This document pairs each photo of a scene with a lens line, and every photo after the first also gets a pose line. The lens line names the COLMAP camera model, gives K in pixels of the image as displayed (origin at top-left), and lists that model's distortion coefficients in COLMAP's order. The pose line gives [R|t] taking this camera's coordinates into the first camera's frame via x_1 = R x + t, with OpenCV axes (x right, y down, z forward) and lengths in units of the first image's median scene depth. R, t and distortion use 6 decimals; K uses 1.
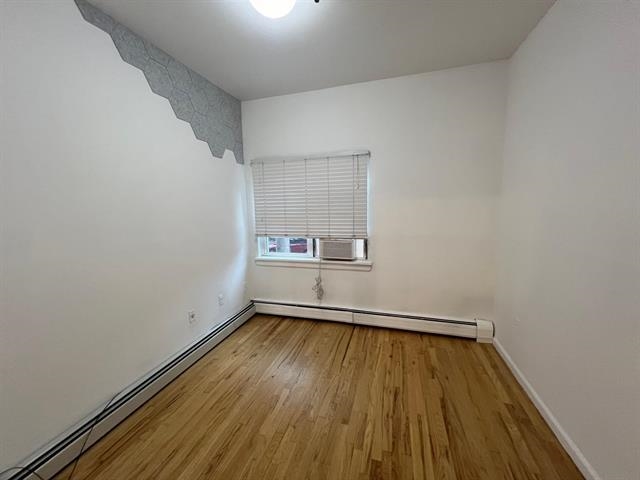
lens RADIAL K [[253.9, 0, 319.6], [0, 253.9, 239.6], [0, 0, 1]] dist [-0.000440, -0.000063]
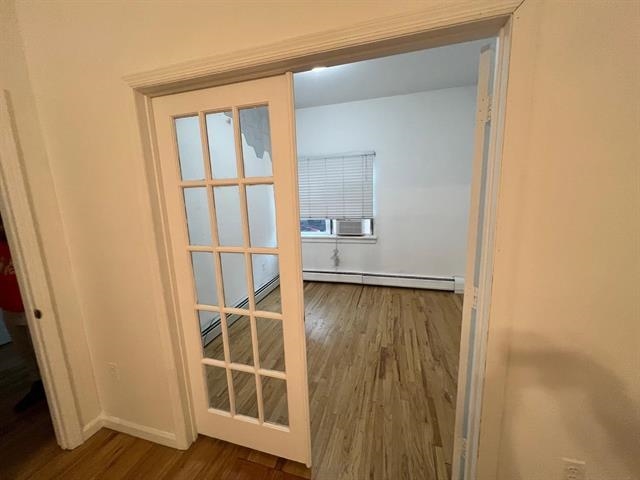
lens RADIAL K [[253.9, 0, 319.7], [0, 253.9, 239.5], [0, 0, 1]] dist [-0.000440, -0.000063]
pose [[0.999877, -0.014224, 0.006646, -0.107009], [0.013958, 0.999163, 0.038458, 0.053403], [-0.007188, -0.038360, 0.999238, -0.339400]]
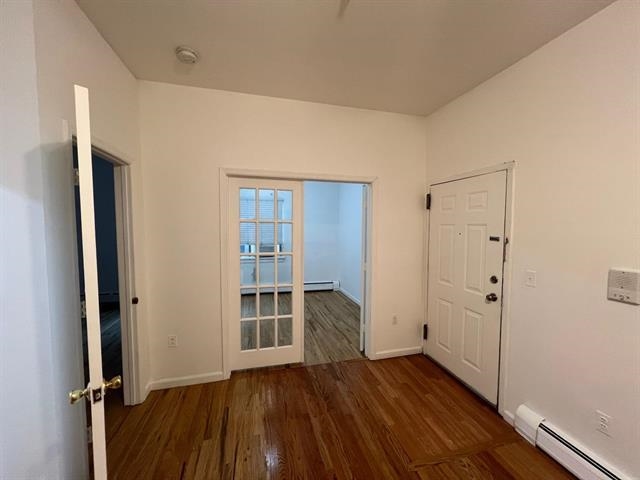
lens RADIAL K [[253.9, 0, 321.4], [0, 253.9, 237.8], [0, 0, 1]] dist [-0.000440, -0.000063]
pose [[0.846052, 0.000010, 0.533100, -0.604688], [0.045803, 0.996301, -0.072709, 0.107280], [-0.531128, 0.085933, 0.842922, -0.783868]]
